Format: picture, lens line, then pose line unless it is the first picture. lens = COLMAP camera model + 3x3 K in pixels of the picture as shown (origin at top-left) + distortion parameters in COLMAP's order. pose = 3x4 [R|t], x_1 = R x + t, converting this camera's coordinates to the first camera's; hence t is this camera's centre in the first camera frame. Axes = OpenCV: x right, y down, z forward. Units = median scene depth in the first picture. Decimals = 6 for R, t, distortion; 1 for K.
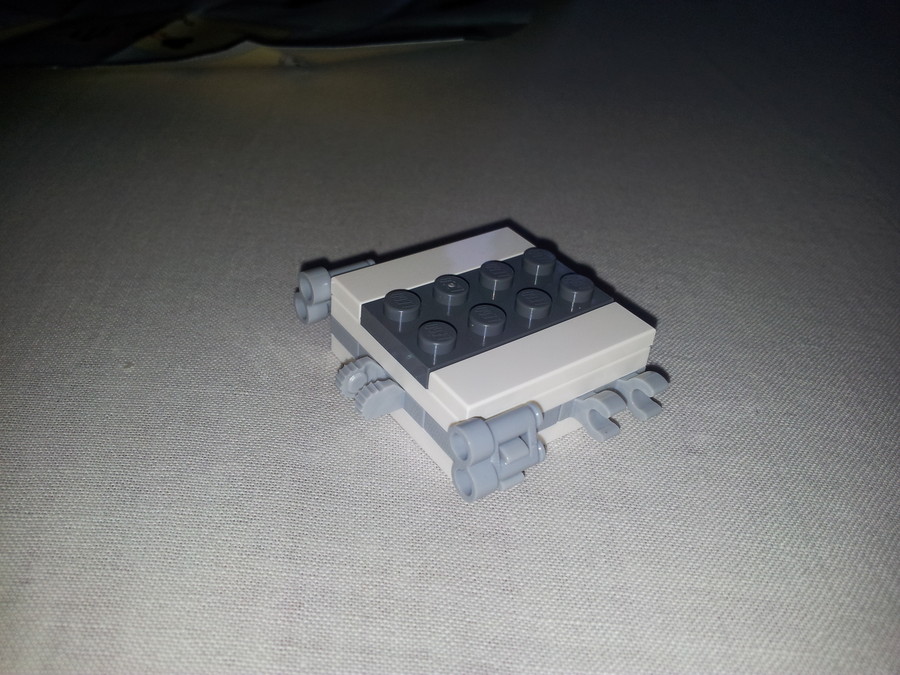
lens RADIAL K [[842.1, 0, 450.7], [0, 842.1, 335.0], [0, 0, 1]] dist [-0.051588, 0.000000]
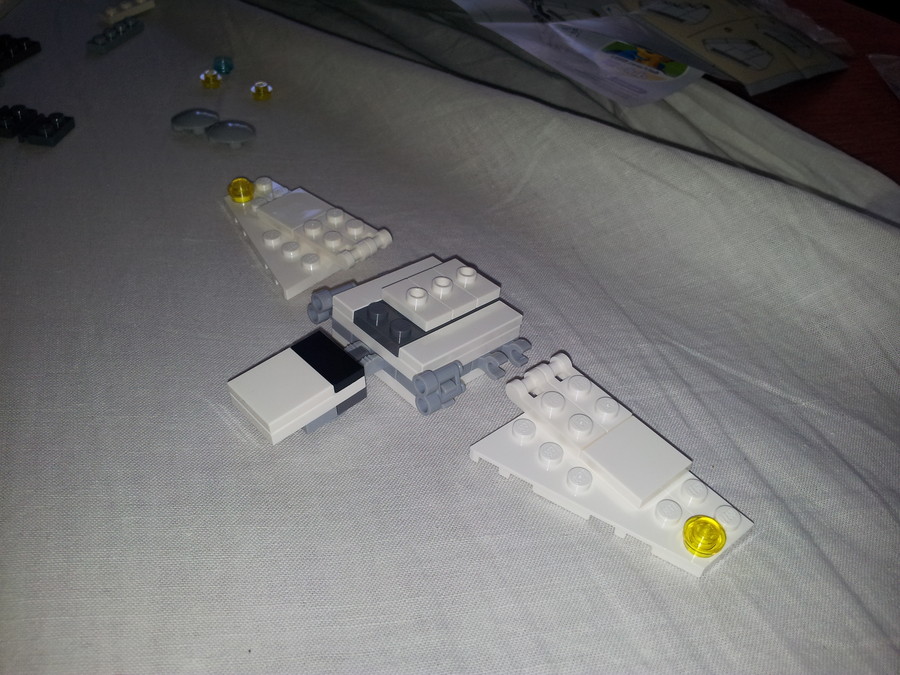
lens RADIAL K [[842.1, 0, 459.0], [0, 842.1, 335.1], [0, 0, 1]] dist [-0.051588, 0.000000]
pose [[0.991598, -0.066472, 0.110977, -0.093869], [0.062796, 0.997366, 0.036304, -0.039953], [-0.113097, -0.029030, 0.993160, -0.793752]]
